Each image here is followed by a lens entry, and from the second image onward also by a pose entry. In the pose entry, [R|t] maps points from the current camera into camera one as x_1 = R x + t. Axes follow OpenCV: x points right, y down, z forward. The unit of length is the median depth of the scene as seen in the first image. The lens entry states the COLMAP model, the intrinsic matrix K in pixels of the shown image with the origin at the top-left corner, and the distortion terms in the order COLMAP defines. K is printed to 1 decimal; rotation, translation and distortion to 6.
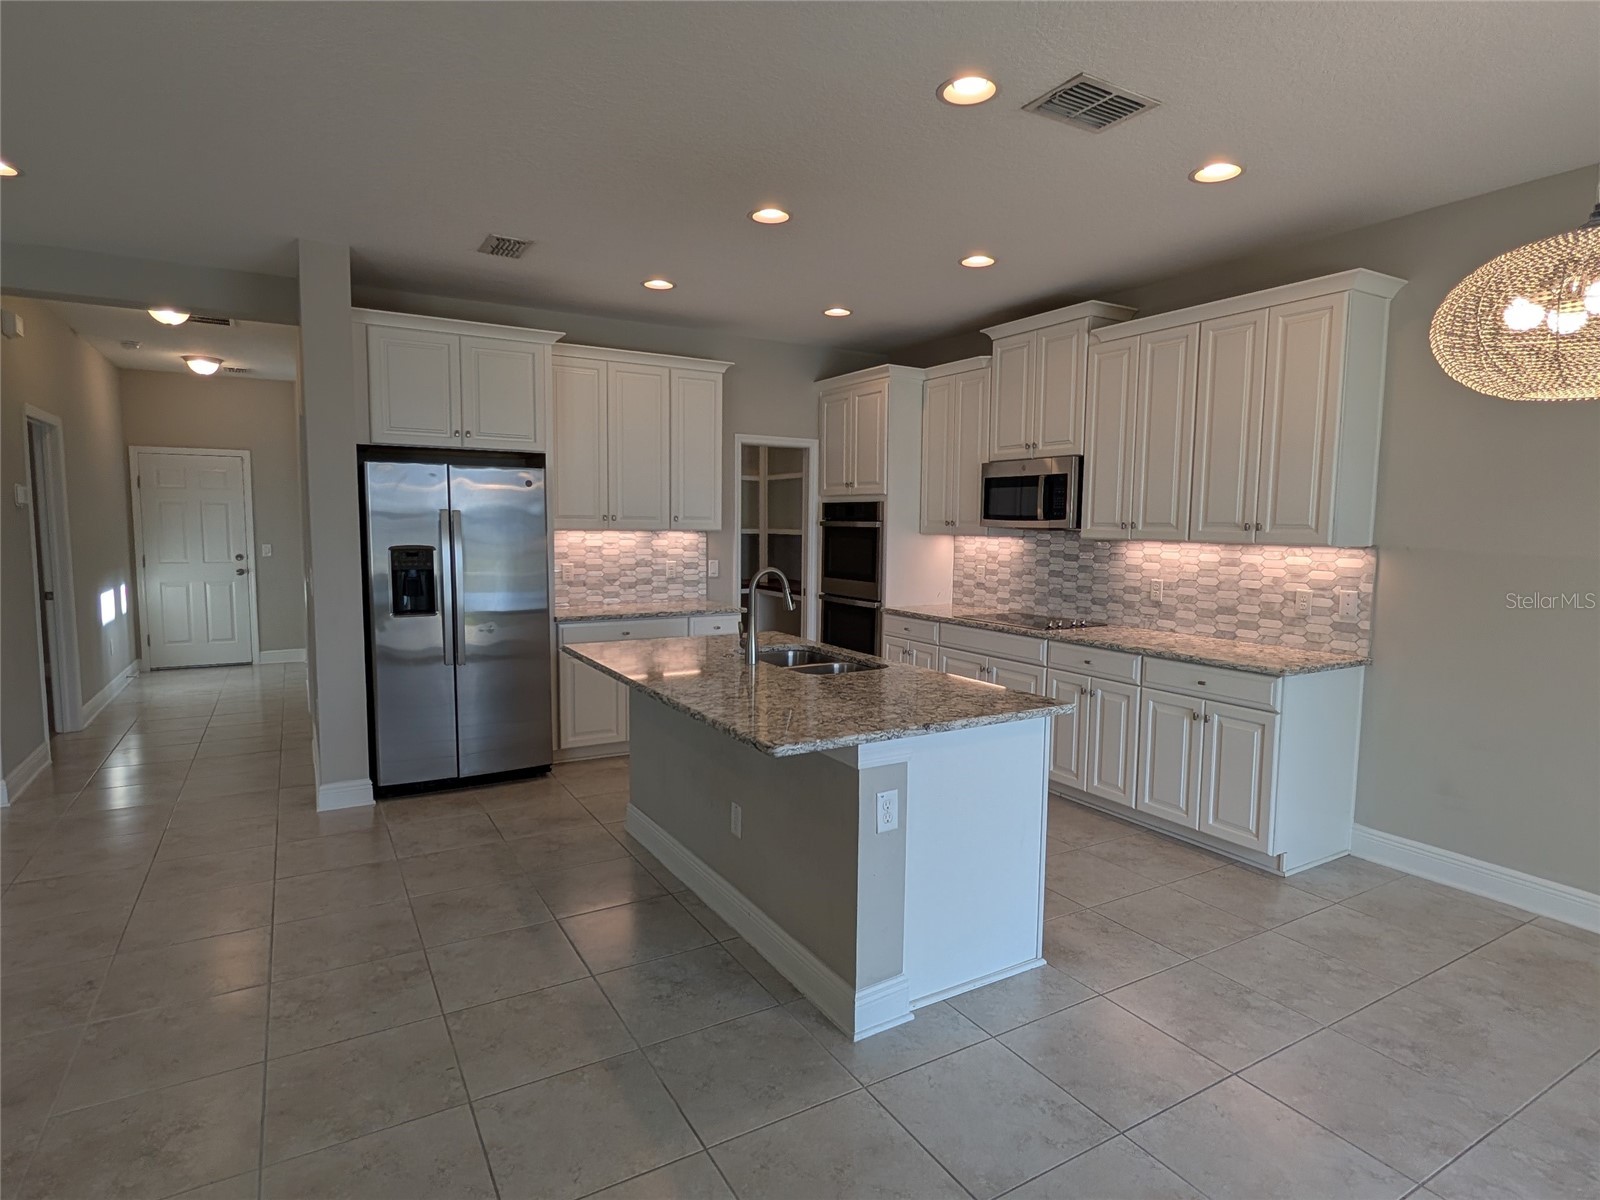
lens RADIAL K [[864.3, 0, 806.1], [0, 864.3, 602.3], [0, 0, 1]] dist [0.000137, 0.000830]
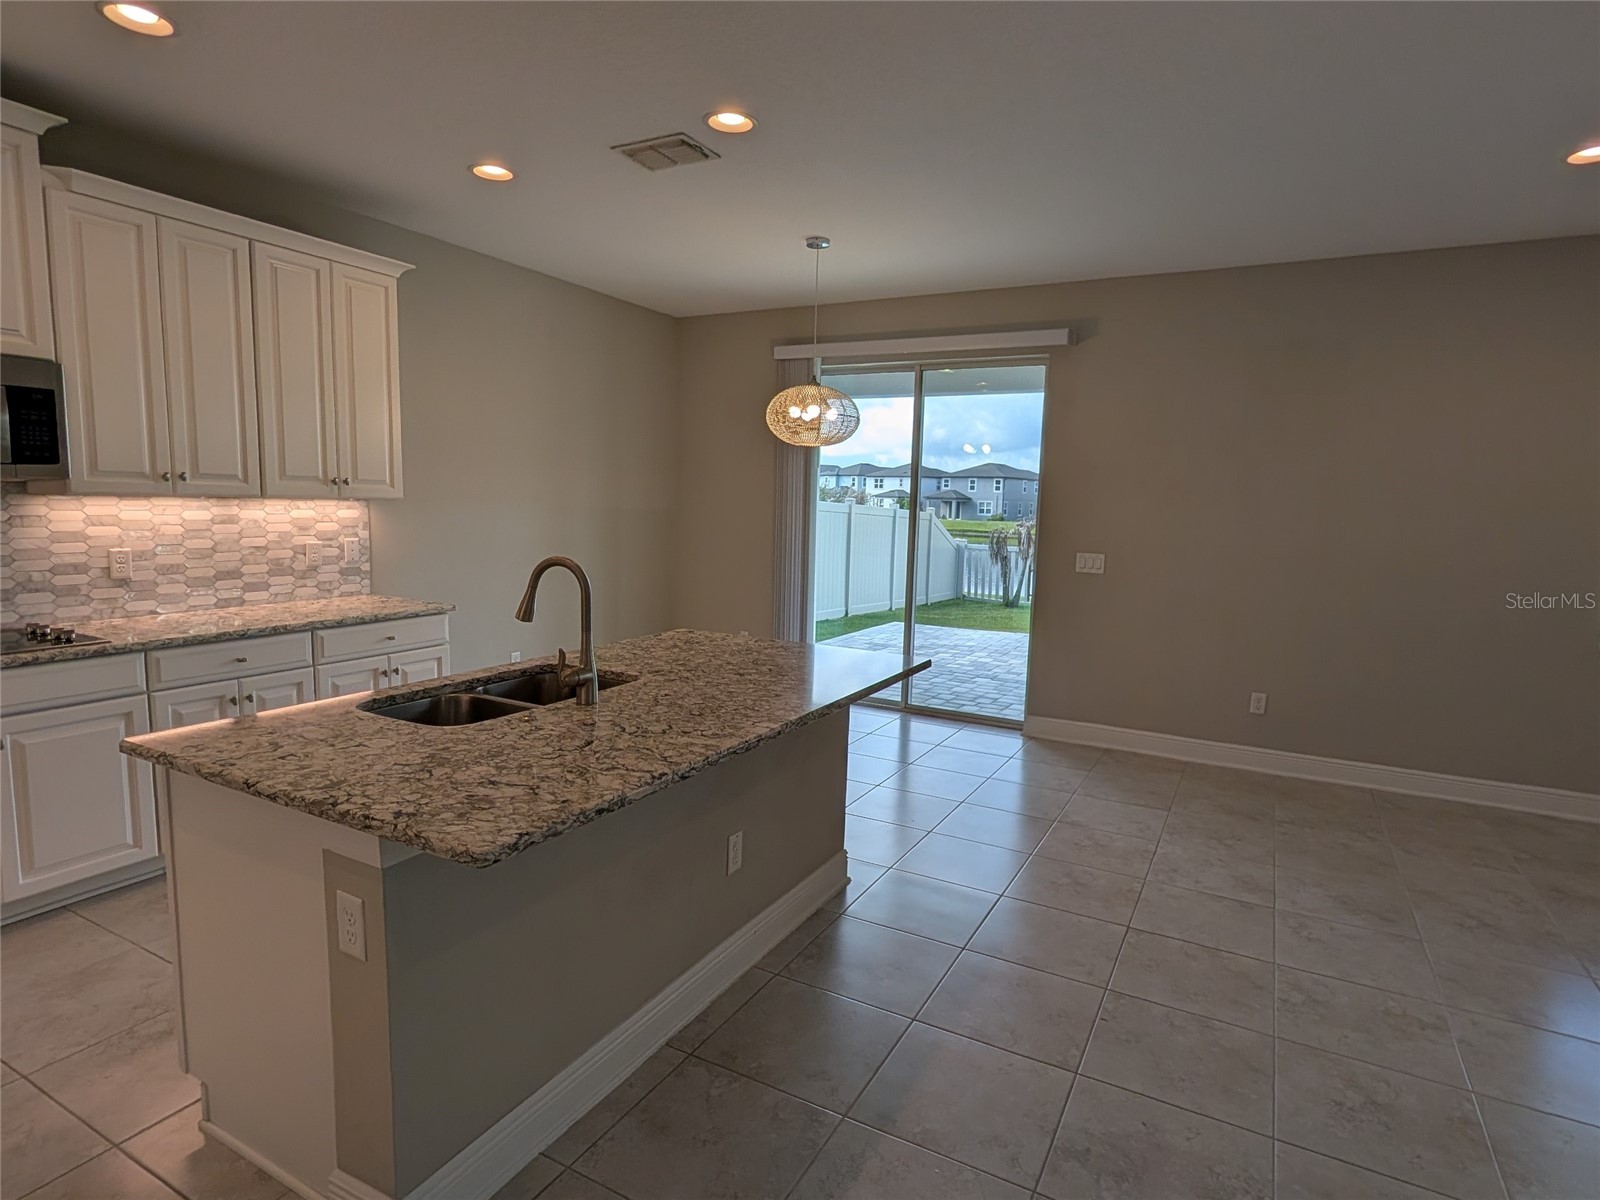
lens RADIAL K [[864.3, 0, 806.1], [0, 864.3, 602.3], [0, 0, 1]] dist [0.000137, 0.000830]
pose [[-0.516118, -0.128947, 0.846756, -0.545875], [0.045809, 0.983032, 0.177621, -0.089444], [-0.855292, 0.130463, -0.501453, 0.919473]]
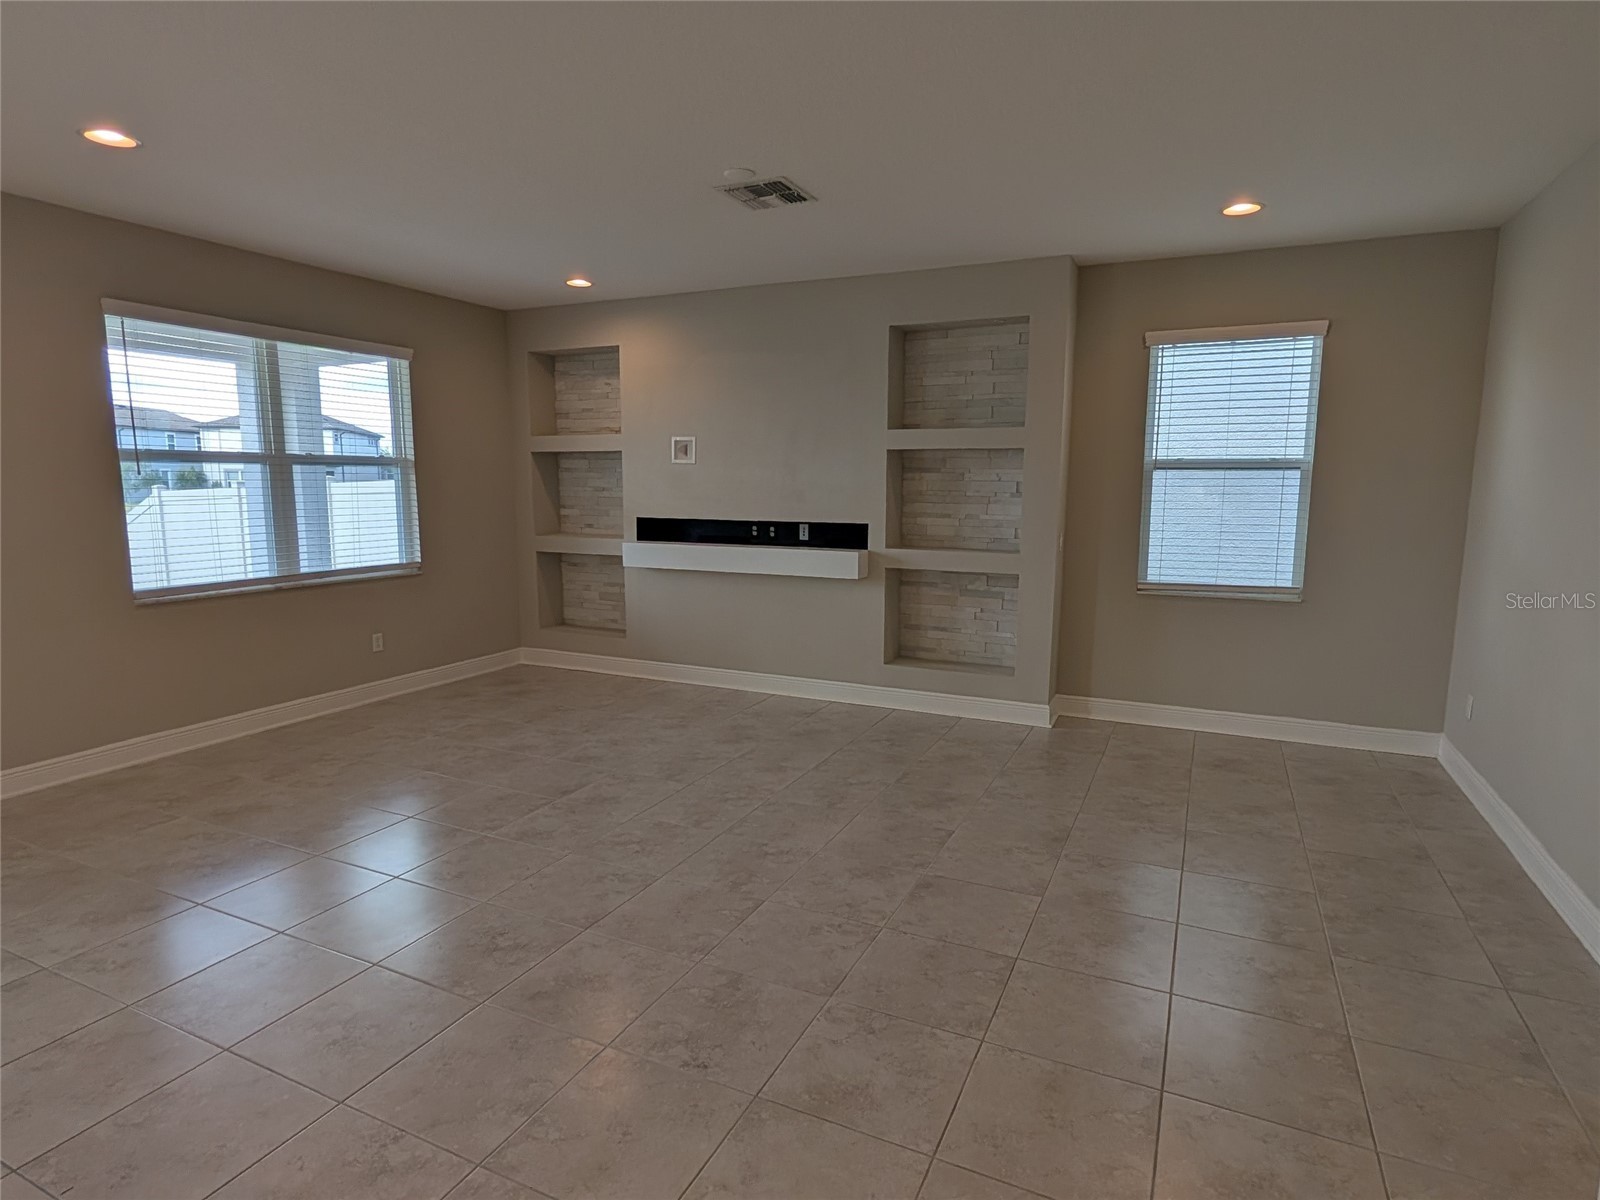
lens RADIAL K [[864.3, 0, 806.1], [0, 864.3, 602.3], [0, 0, 1]] dist [0.000137, 0.000830]
pose [[-0.826468, 0.063320, -0.559411, -0.290041], [-0.067048, 0.975513, 0.209475, -0.100498], [0.558976, 0.210632, -0.801985, 0.977784]]
